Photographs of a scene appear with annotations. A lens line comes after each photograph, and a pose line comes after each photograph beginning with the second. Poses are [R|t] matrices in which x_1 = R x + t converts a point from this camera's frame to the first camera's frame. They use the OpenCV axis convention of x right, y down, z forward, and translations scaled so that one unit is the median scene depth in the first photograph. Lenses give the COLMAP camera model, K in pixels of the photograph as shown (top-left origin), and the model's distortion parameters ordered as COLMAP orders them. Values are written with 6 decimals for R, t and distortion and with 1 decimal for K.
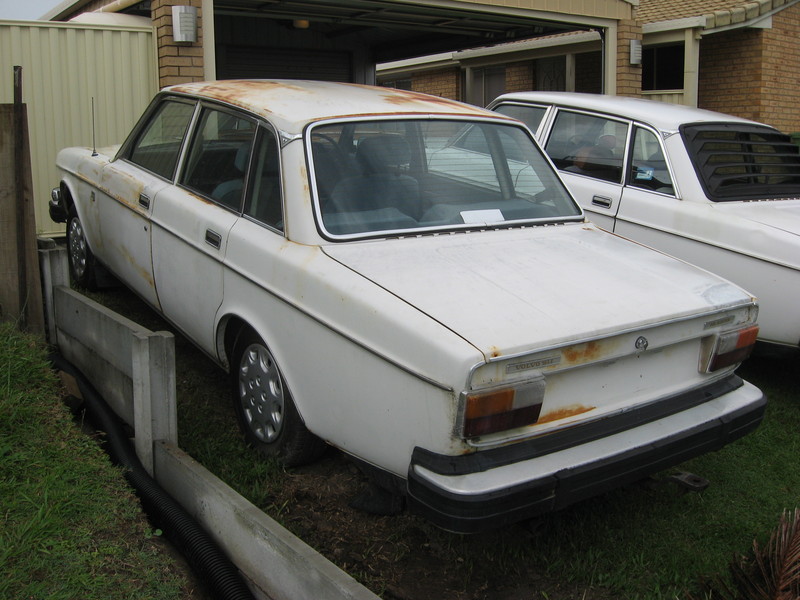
lens RADIAL K [[822.5, 0, 400.0], [0, 822.5, 300.0], [0, 0, 1]] dist [-0.117439, -0.000686]
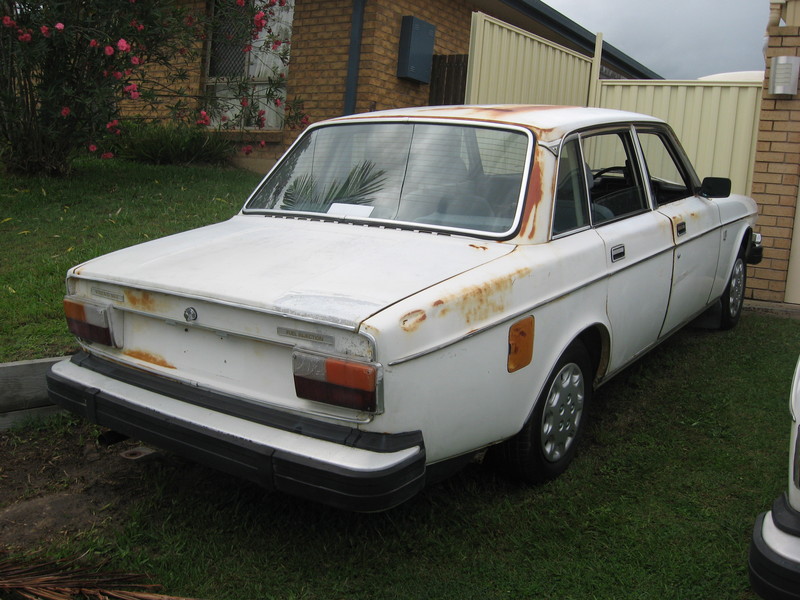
lens RADIAL K [[822.5, 0, 400.0], [0, 822.5, 300.0], [0, 0, 1]] dist [-0.117439, -0.000686]
pose [[0.346102, 0.147343, -0.926555, 1.164090], [-0.256024, 0.964940, 0.057813, -0.076484], [0.902588, 0.217211, 0.371691, 0.774420]]
